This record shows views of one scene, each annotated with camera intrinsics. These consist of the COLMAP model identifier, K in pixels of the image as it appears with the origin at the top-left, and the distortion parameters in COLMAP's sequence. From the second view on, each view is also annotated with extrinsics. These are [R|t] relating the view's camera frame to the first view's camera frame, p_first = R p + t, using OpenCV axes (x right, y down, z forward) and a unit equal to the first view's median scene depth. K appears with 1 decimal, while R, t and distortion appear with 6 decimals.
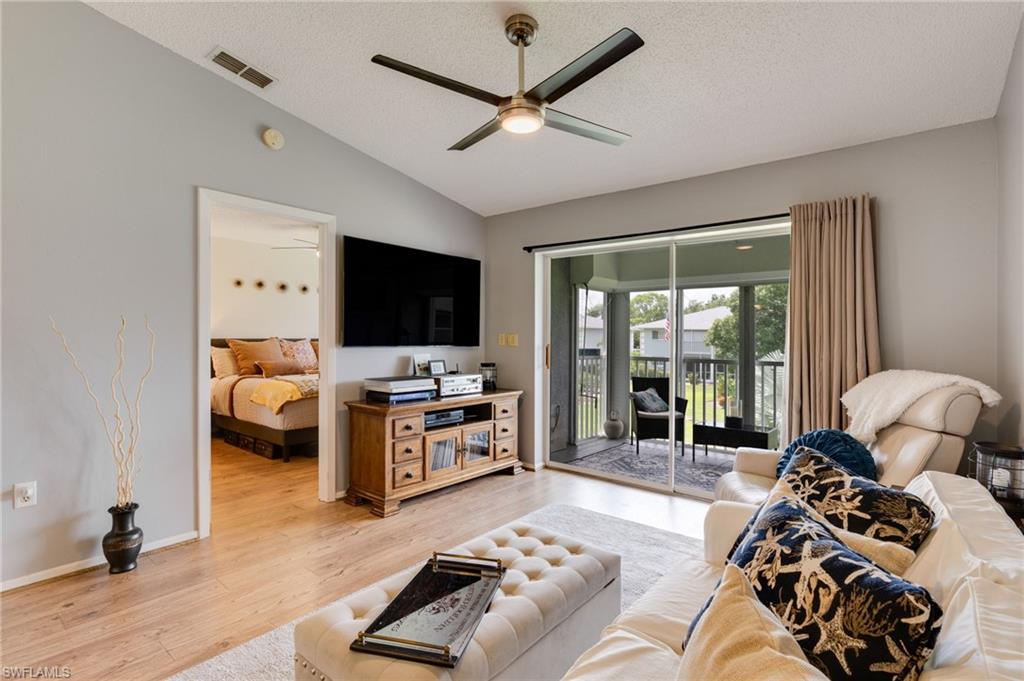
lens RADIAL K [[496.9, 0, 512.0], [0, 496.9, 340.5], [0, 0, 1]] dist [0.000786, -0.000055]
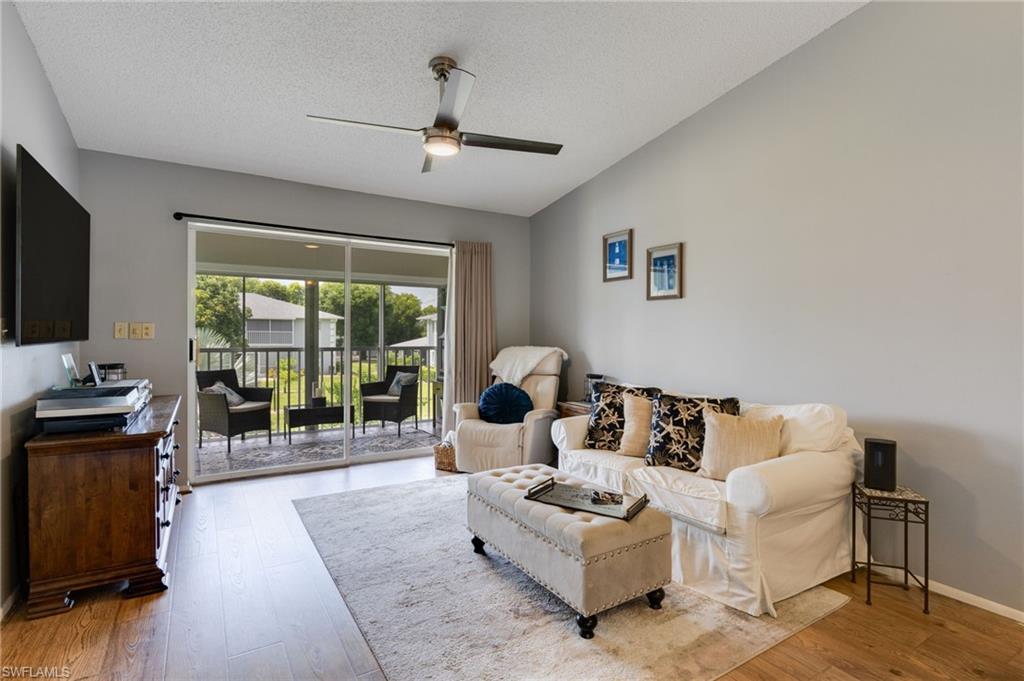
lens RADIAL K [[496.9, 0, 512.0], [0, 496.9, 340.5], [0, 0, 1]] dist [0.000786, -0.000055]
pose [[0.326285, -0.023872, 0.944970, -0.465771], [0.000078, 0.999682, 0.025228, -0.004047], [-0.945271, -0.008158, 0.326183, 0.207786]]
